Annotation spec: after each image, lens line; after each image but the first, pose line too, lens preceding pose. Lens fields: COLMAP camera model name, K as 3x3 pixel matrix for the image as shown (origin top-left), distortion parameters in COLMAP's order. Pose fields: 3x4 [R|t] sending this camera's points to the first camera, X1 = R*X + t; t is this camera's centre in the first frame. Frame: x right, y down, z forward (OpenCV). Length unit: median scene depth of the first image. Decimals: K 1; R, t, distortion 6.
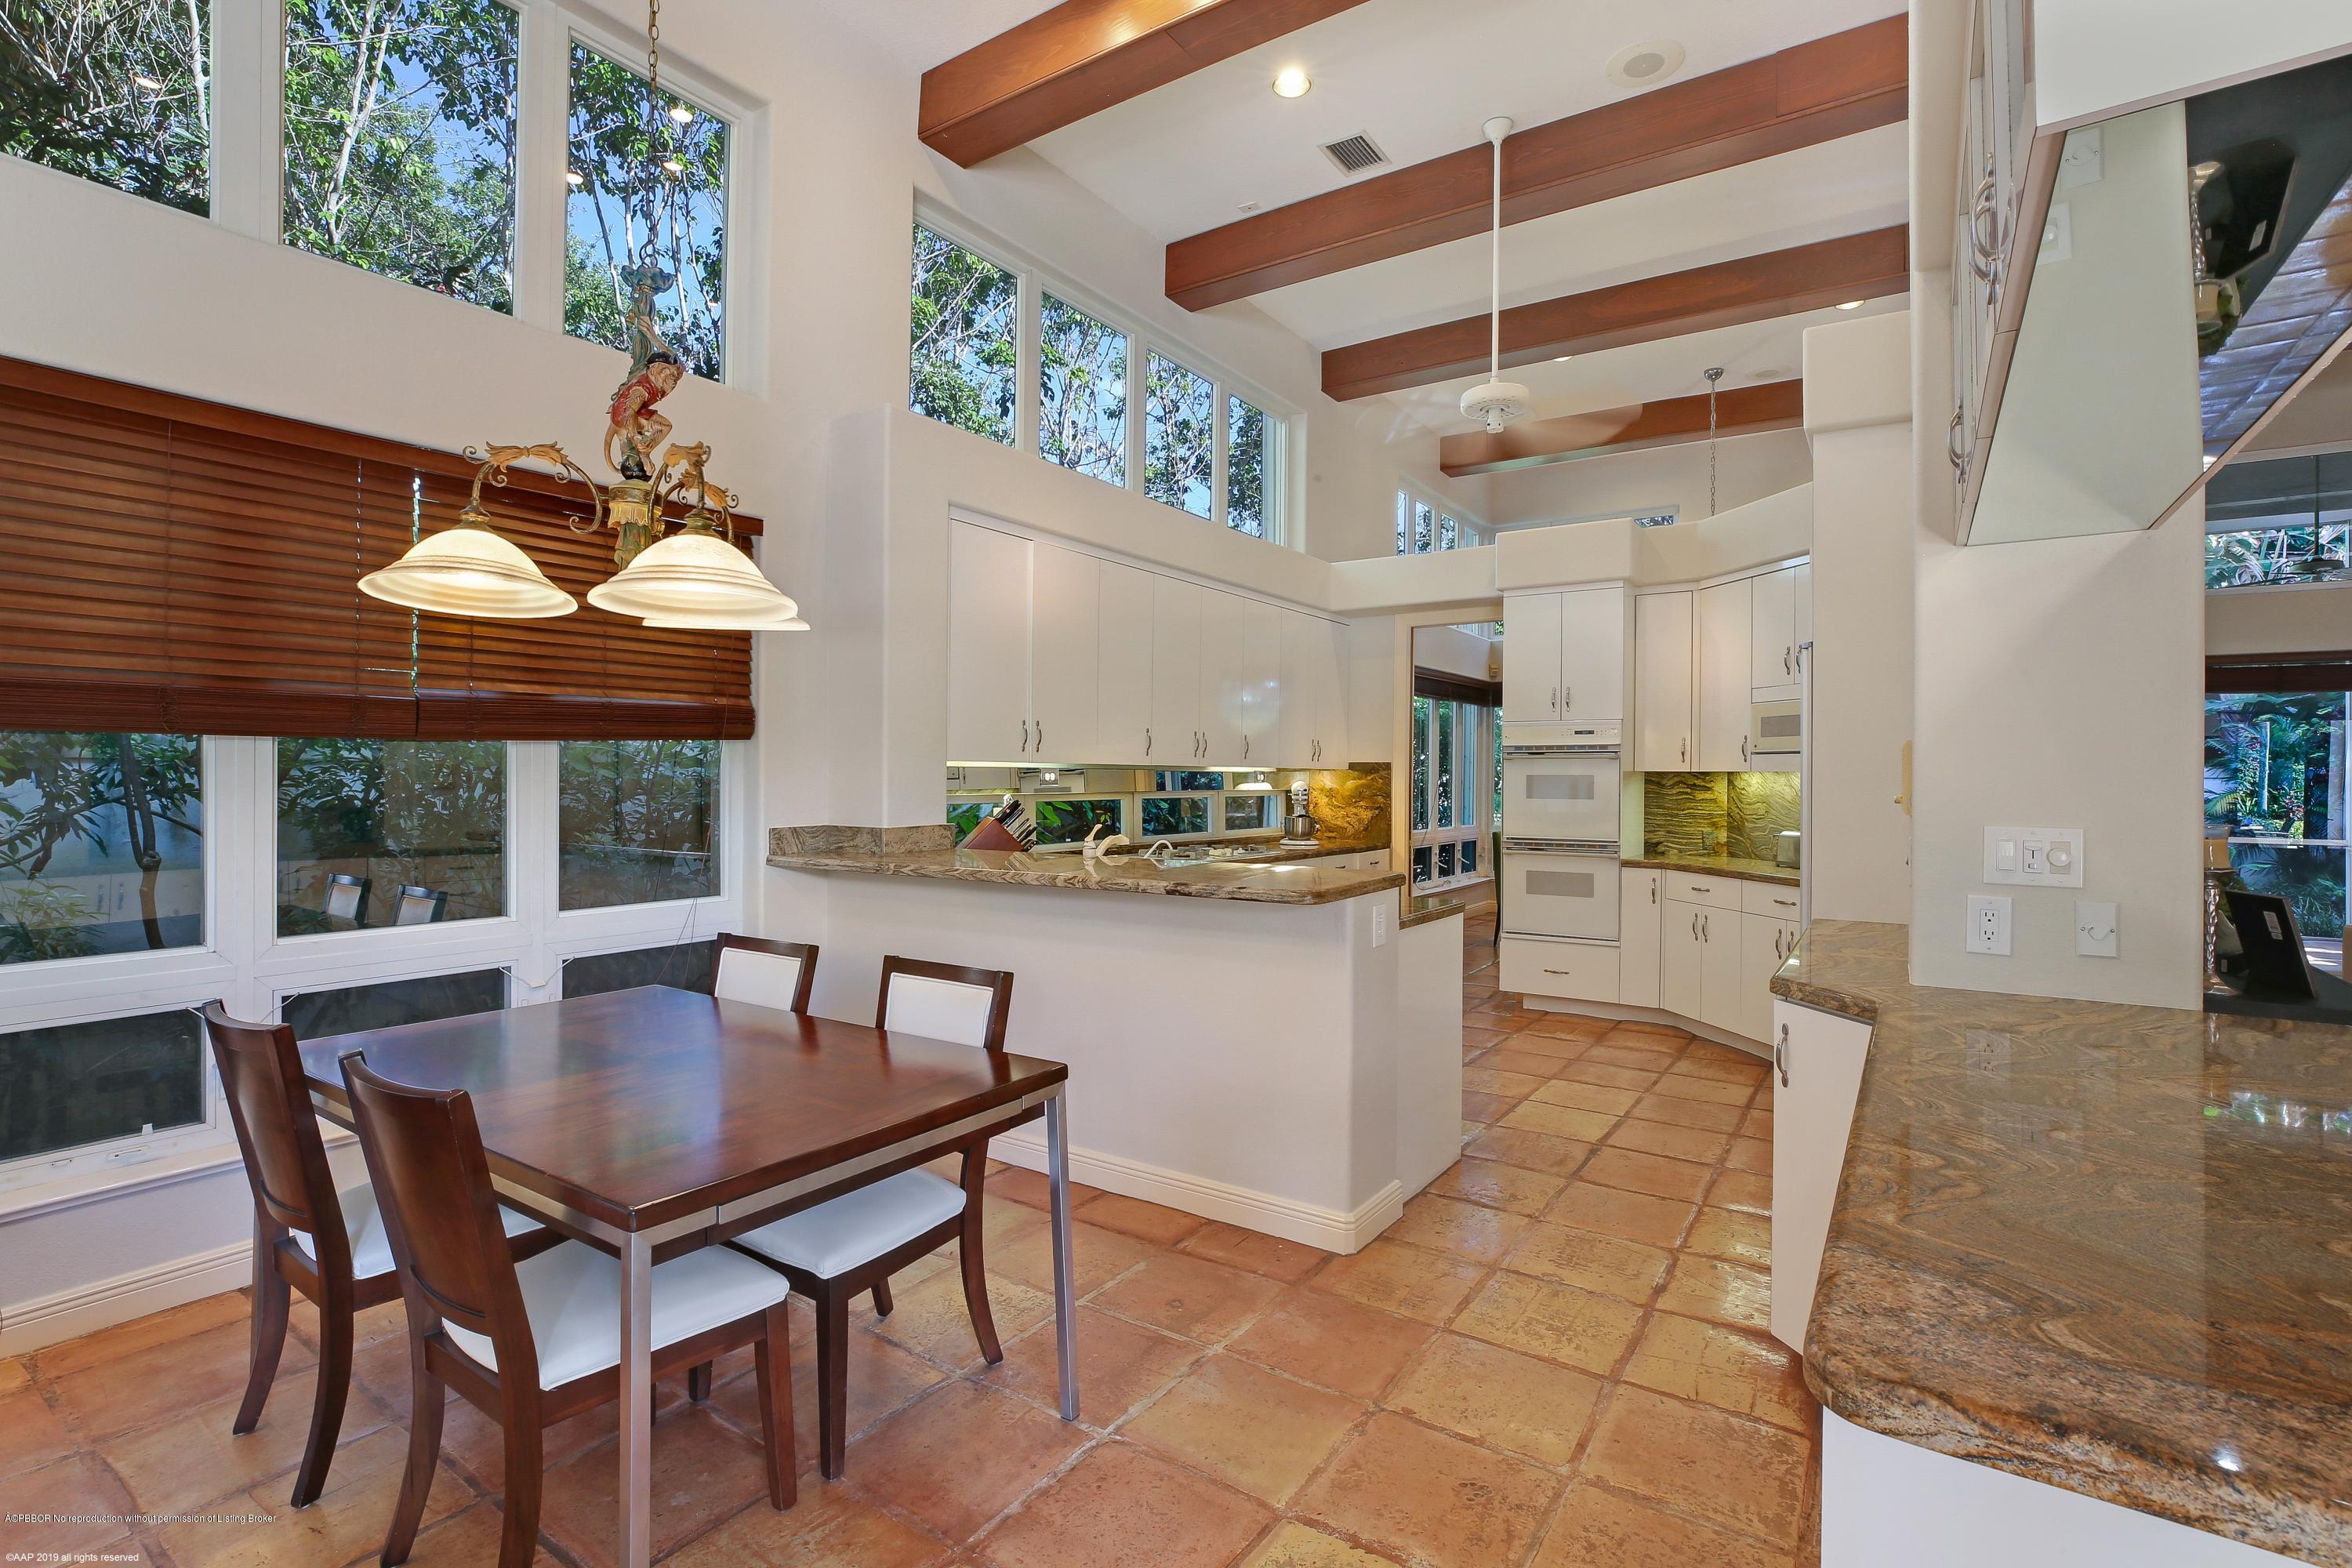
lens RADIAL K [[1104.9, 0, 1178.2], [0, 1104.9, 766.3], [0, 0, 1]] dist [-0.001768, -0.000151]
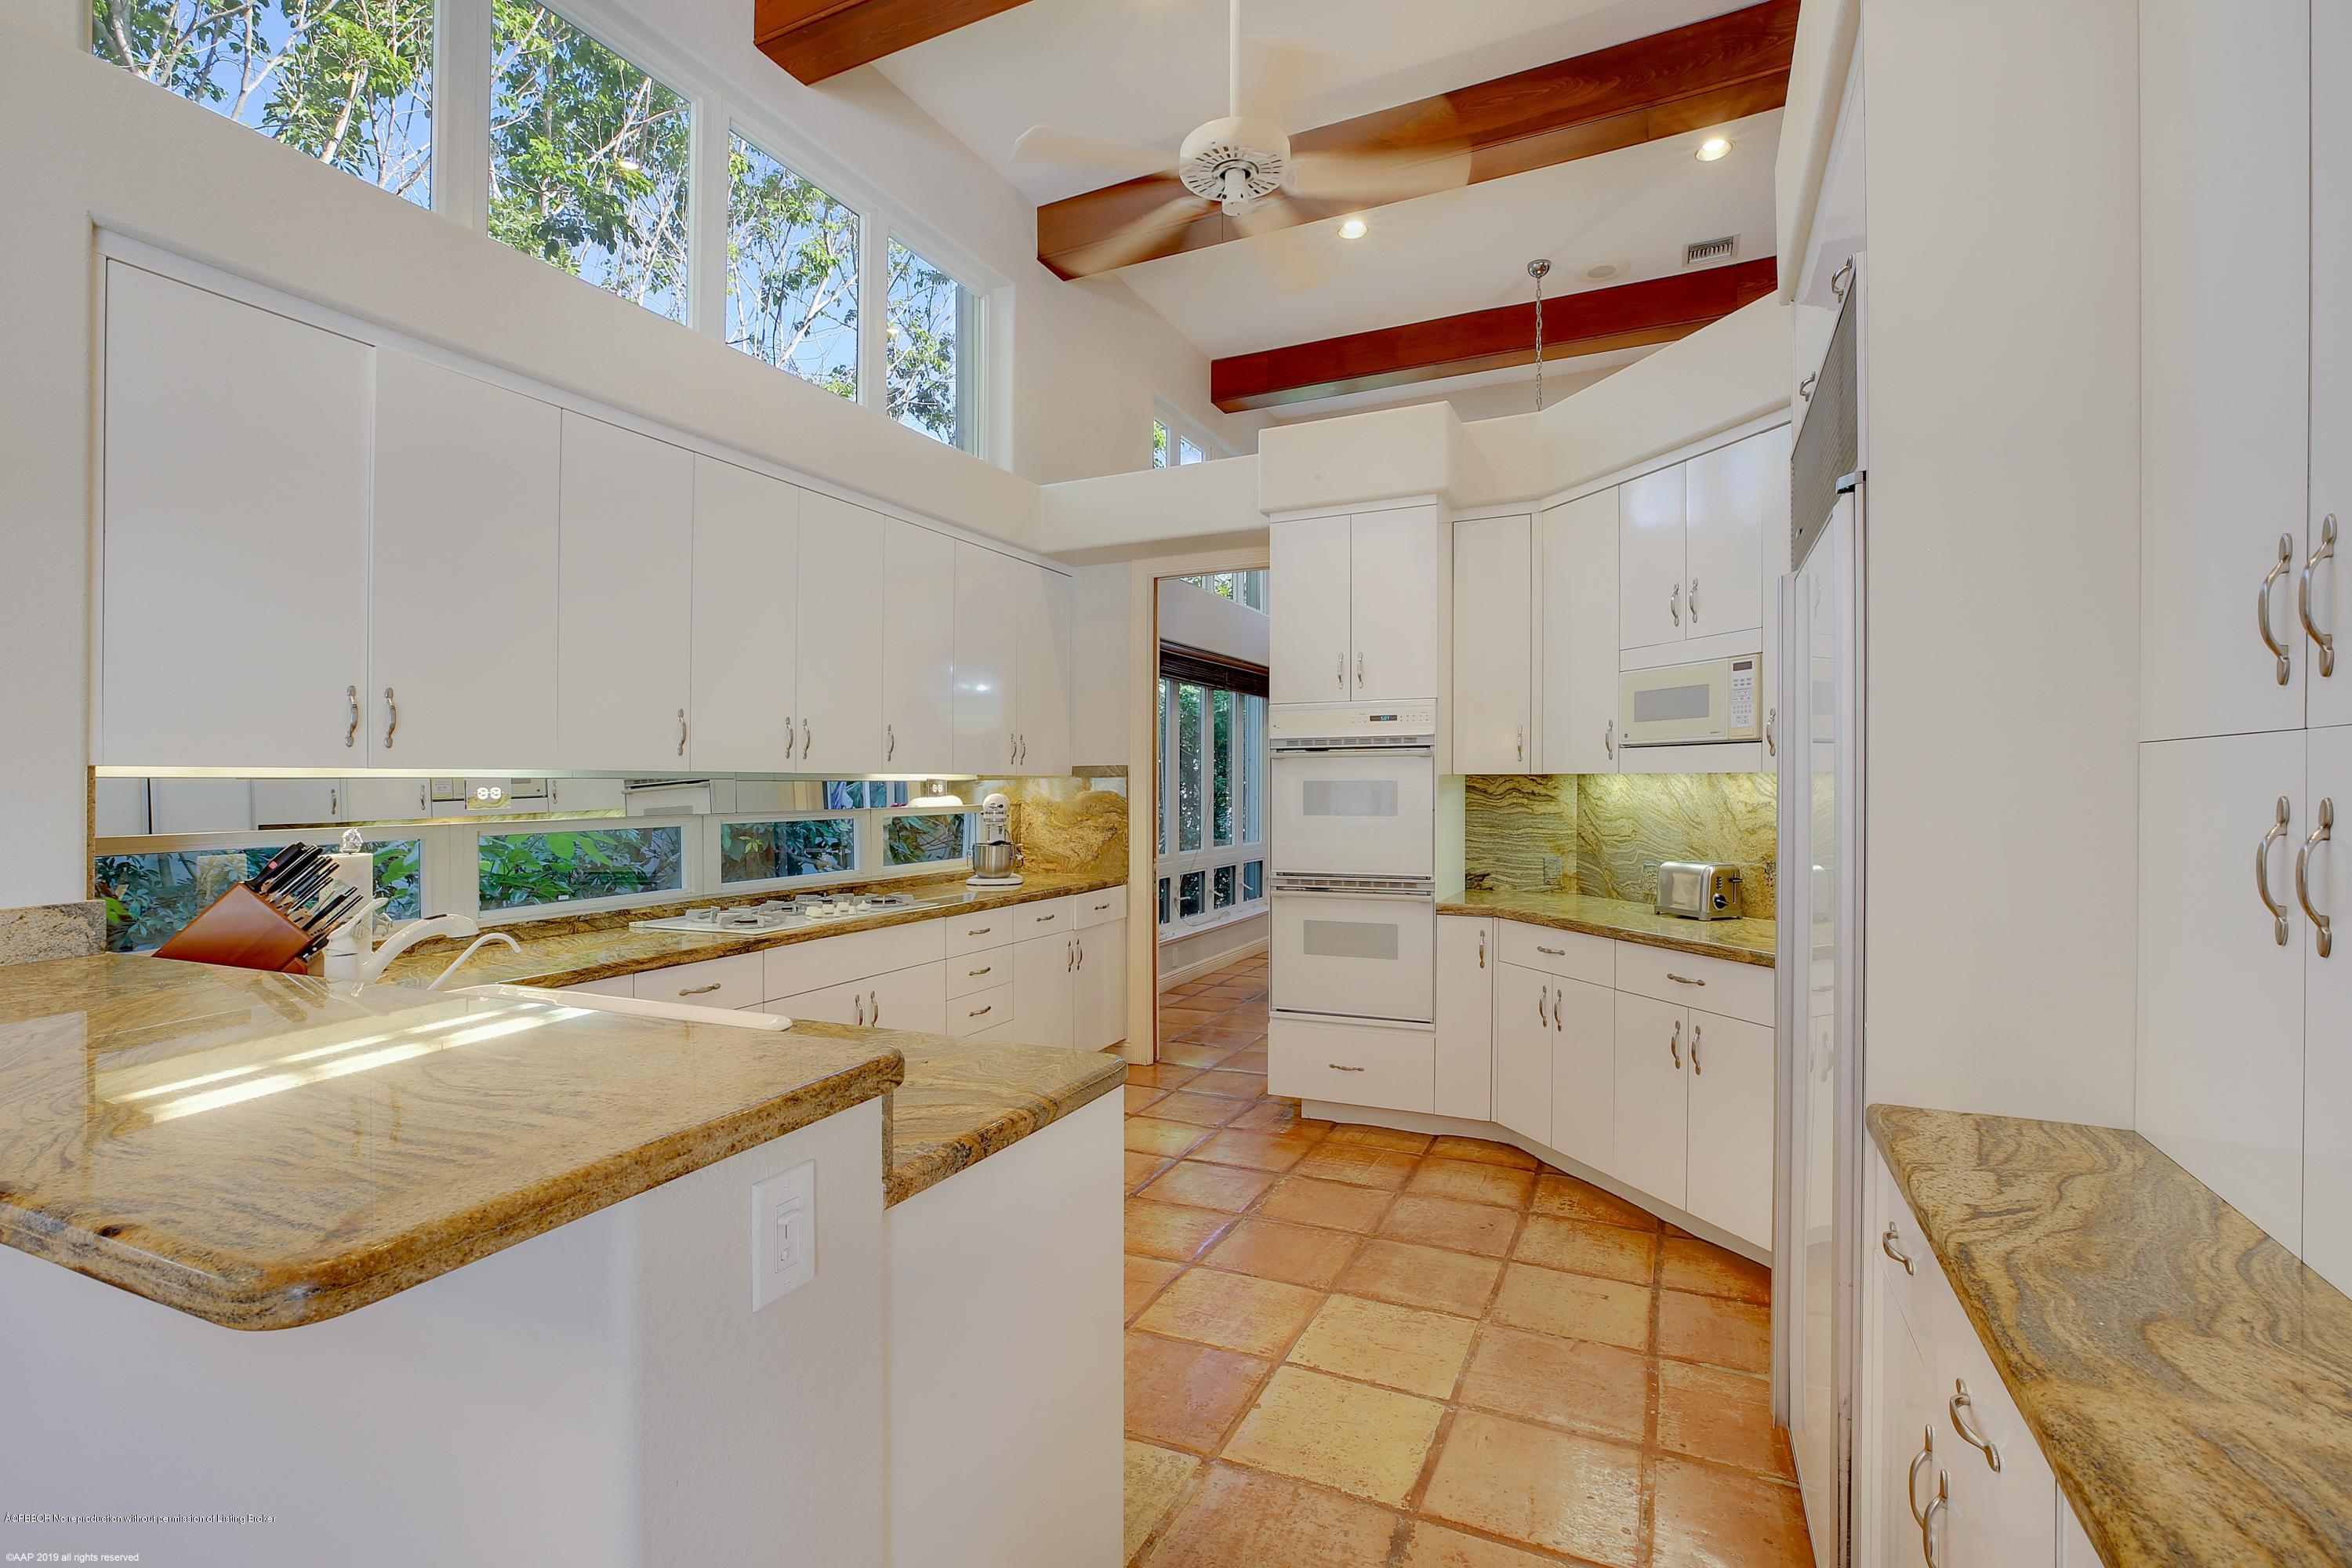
lens RADIAL K [[1086.0, 0, 1176.0], [0, 1086.0, 784.0], [0, 0, 1]] dist [-0.018520, 0.000697]
pose [[0.987570, -0.010289, 0.156841, 0.130469], [0.008685, 0.999903, 0.010908, 0.001391], [-0.156938, -0.009410, 0.987564, 0.344263]]
